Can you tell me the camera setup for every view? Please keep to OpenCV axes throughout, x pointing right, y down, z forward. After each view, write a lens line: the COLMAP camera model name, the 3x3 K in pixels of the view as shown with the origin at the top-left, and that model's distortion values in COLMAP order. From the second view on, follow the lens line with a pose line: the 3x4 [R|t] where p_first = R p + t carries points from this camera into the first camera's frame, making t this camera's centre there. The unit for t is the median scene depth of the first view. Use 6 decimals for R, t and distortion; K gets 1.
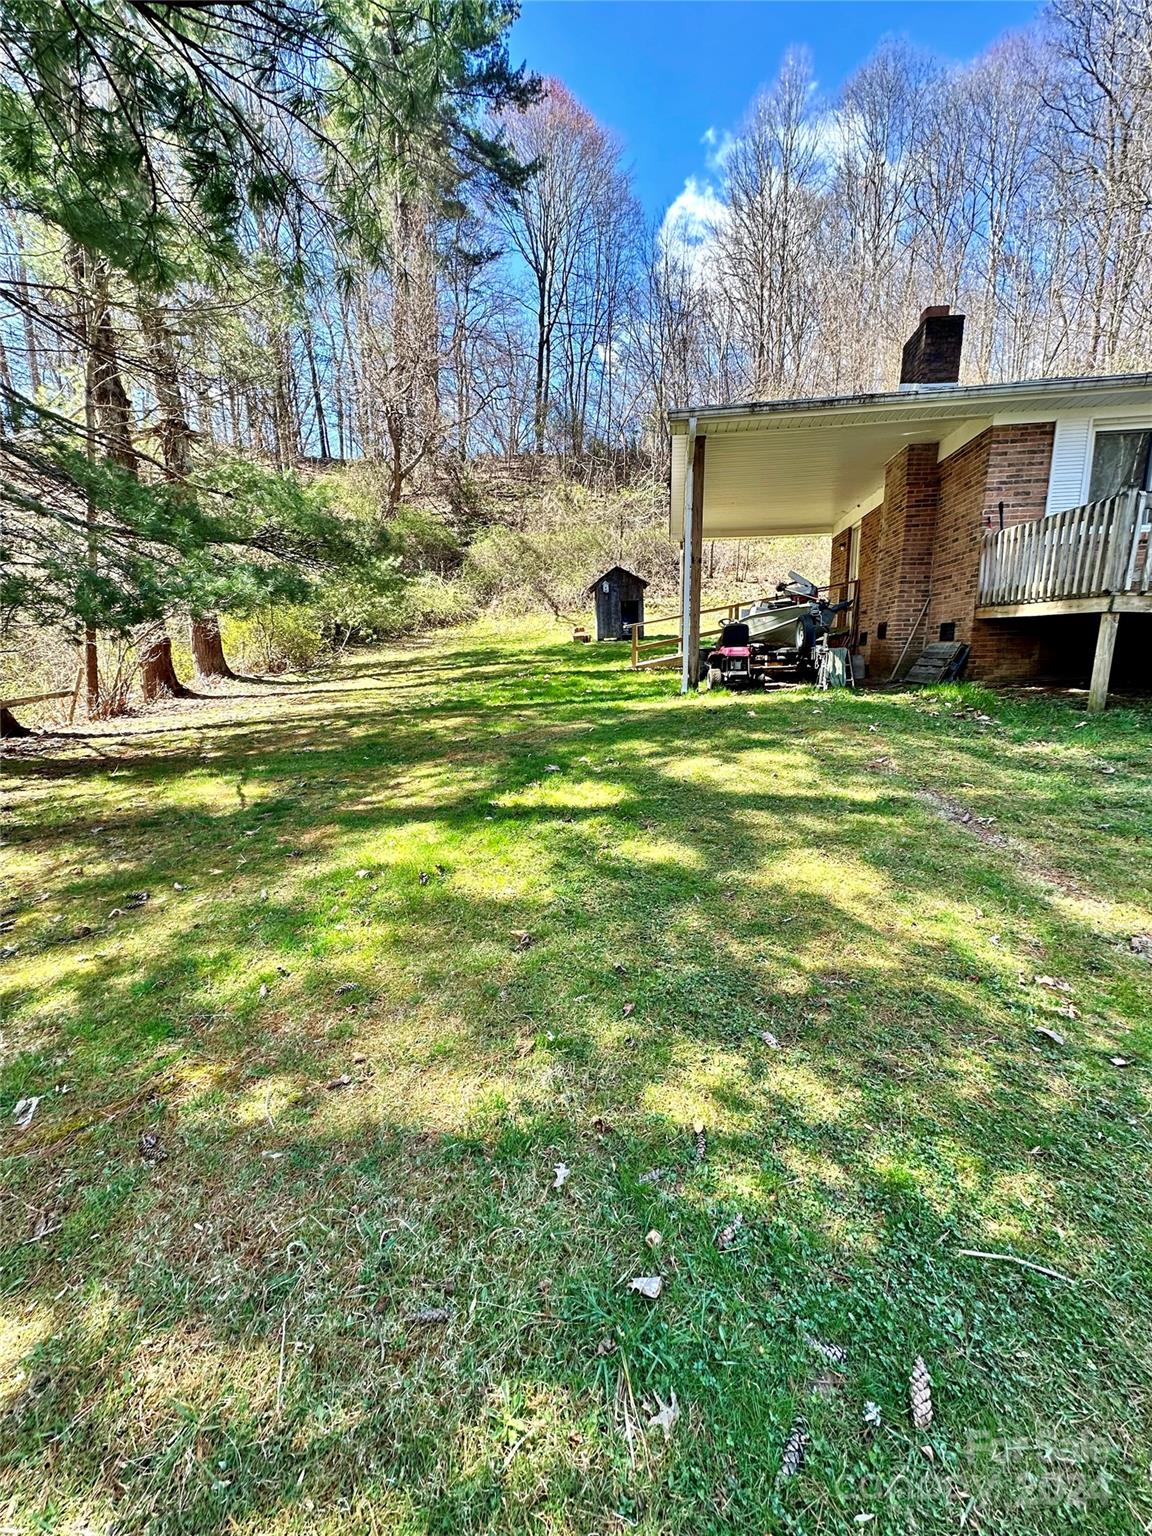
lens RADIAL K [[609.3, 0, 576.0], [0, 609.3, 768.0], [0, 0, 1]] dist [-0.001574, -0.000275]
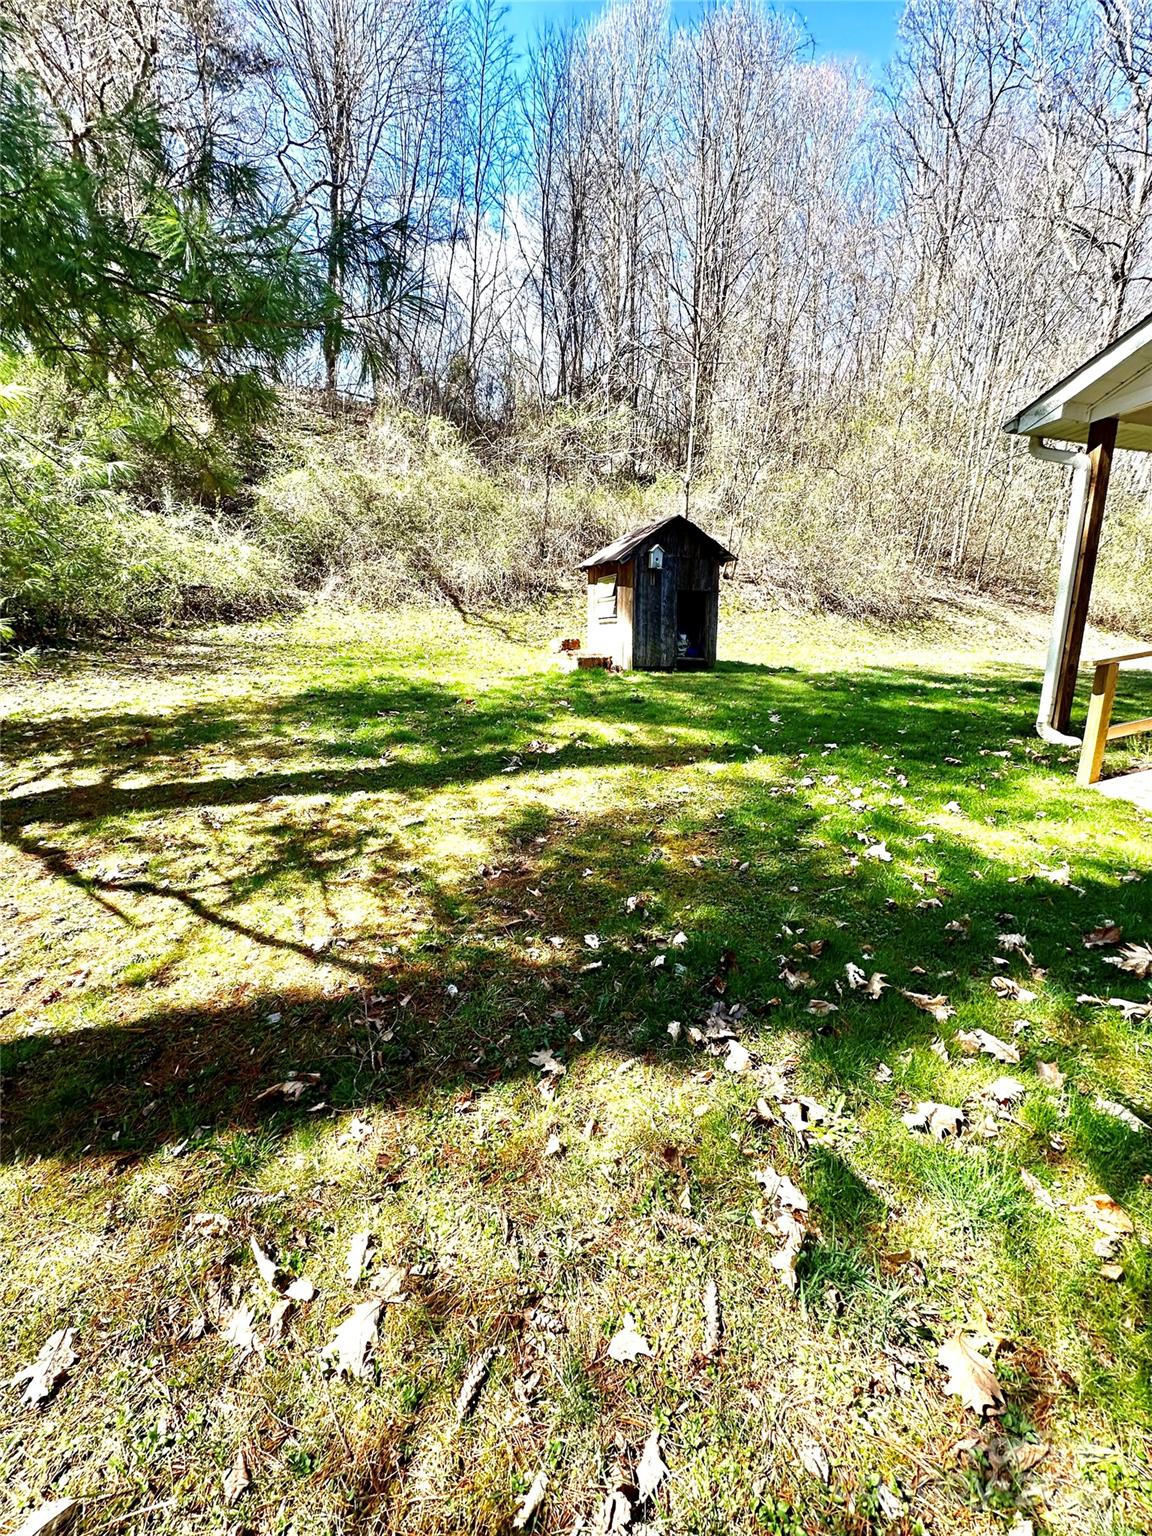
lens RADIAL K [[609.3, 0, 576.0], [0, 609.3, 768.0], [0, 0, 1]] dist [-0.001574, -0.000275]
pose [[0.930864, -0.029471, 0.364176, -0.686114], [0.032957, 0.999451, -0.003359, -0.504656], [-0.363877, 0.015129, 0.931324, 2.190595]]
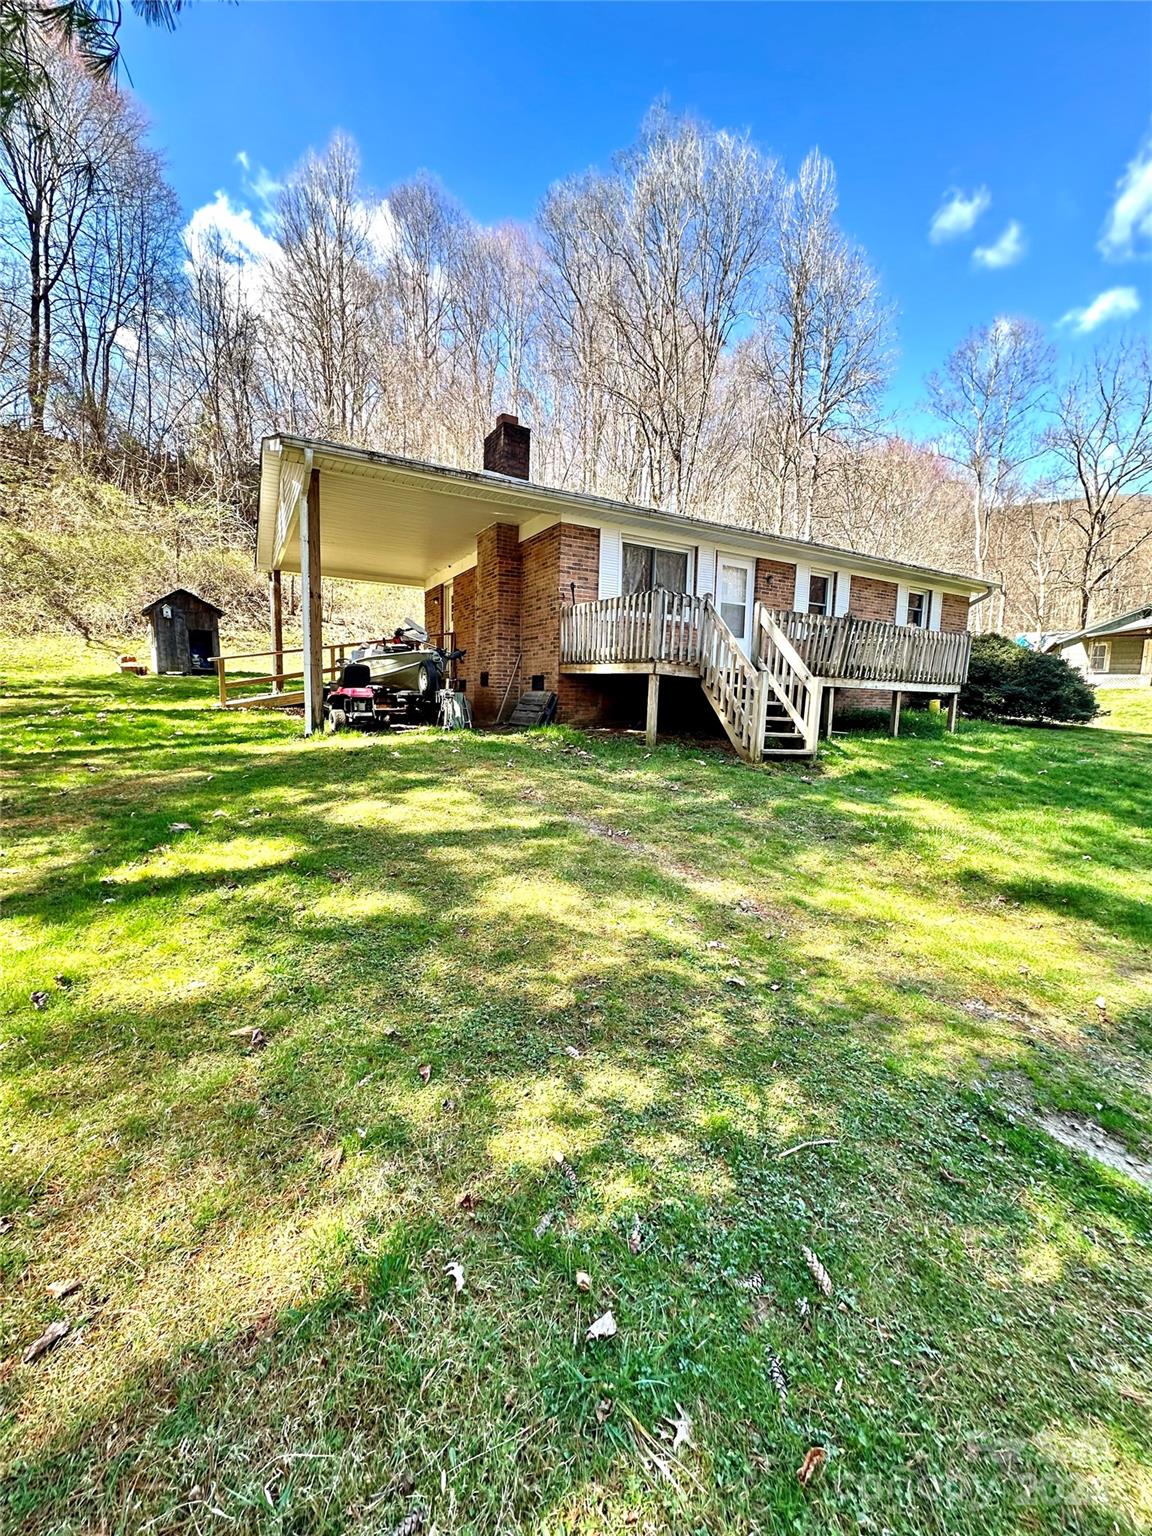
lens RADIAL K [[609.3, 0, 576.0], [0, 609.3, 768.0], [0, 0, 1]] dist [-0.001574, -0.000275]
pose [[0.788586, -0.038027, 0.613748, -0.110855], [0.081137, 0.995794, -0.042552, -0.000742], [-0.609548, 0.083353, 0.788355, 0.042123]]
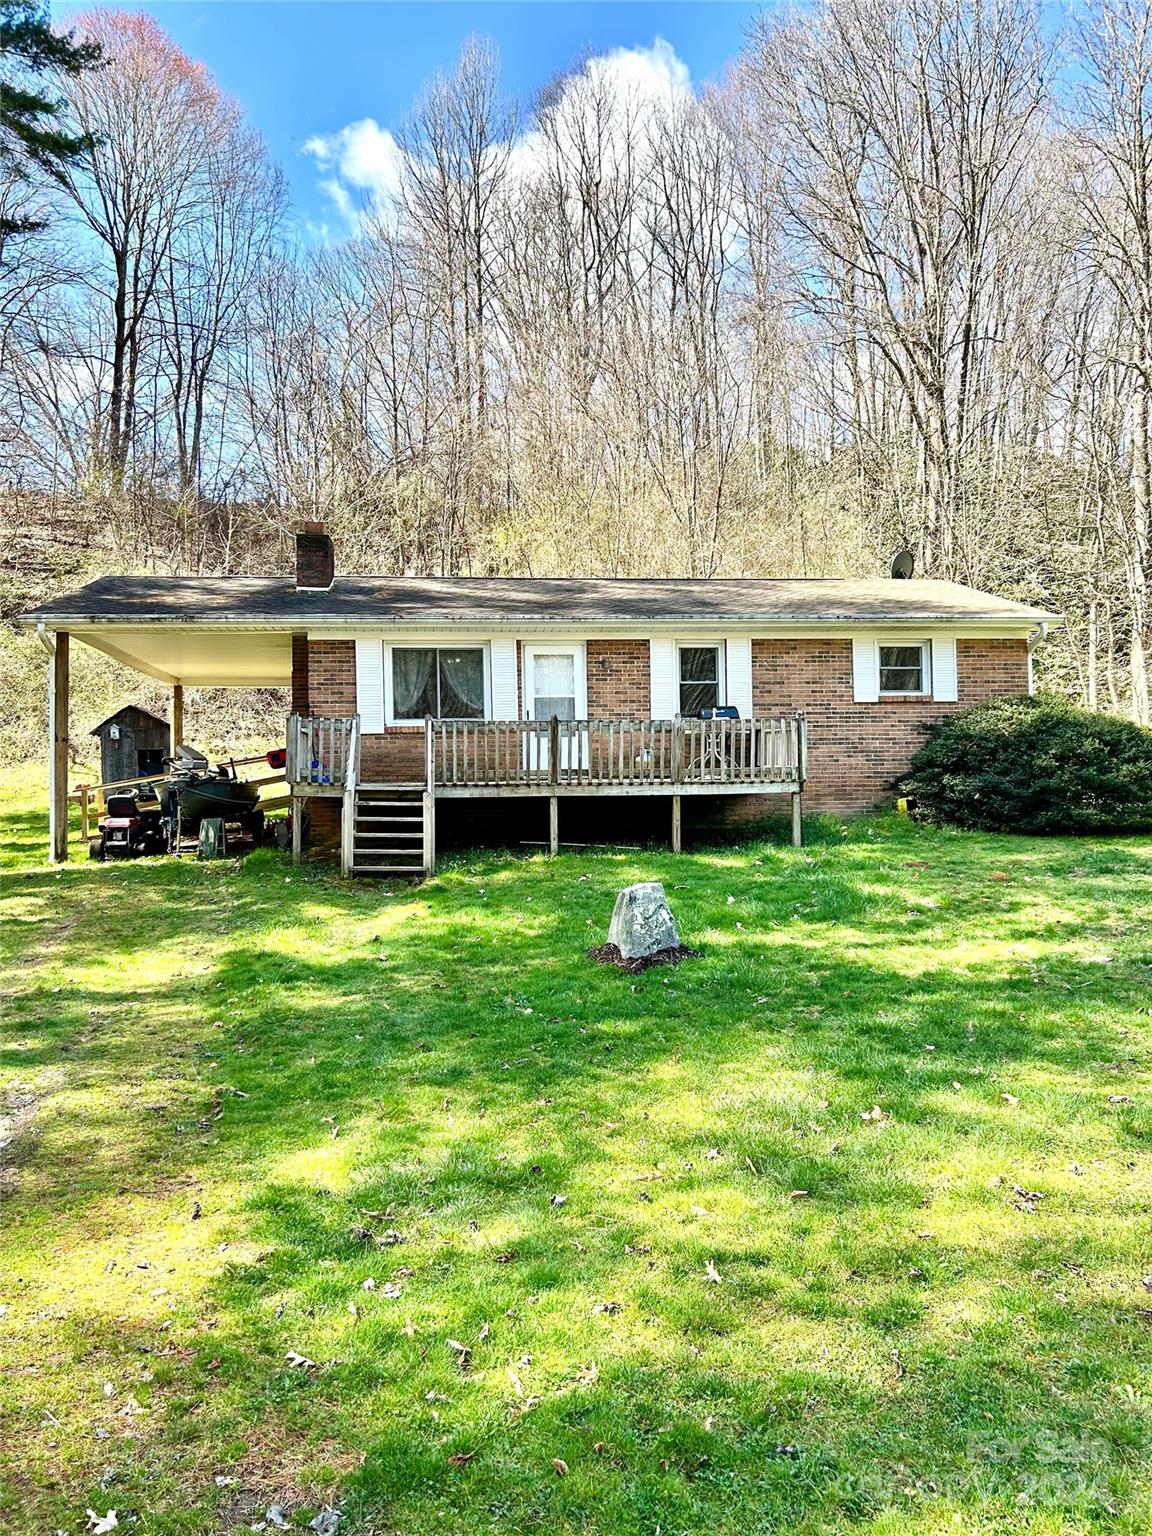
lens RADIAL K [[1135.2, 0, 576.0], [0, 1135.2, 768.0], [0, 0, 1]] dist [0.071939, -0.084651]
pose [[0.962685, 0.003934, 0.270598, 0.782912], [0.056096, 0.975277, -0.213749, 0.281519], [-0.264748, 0.220952, 0.938663, -1.664628]]
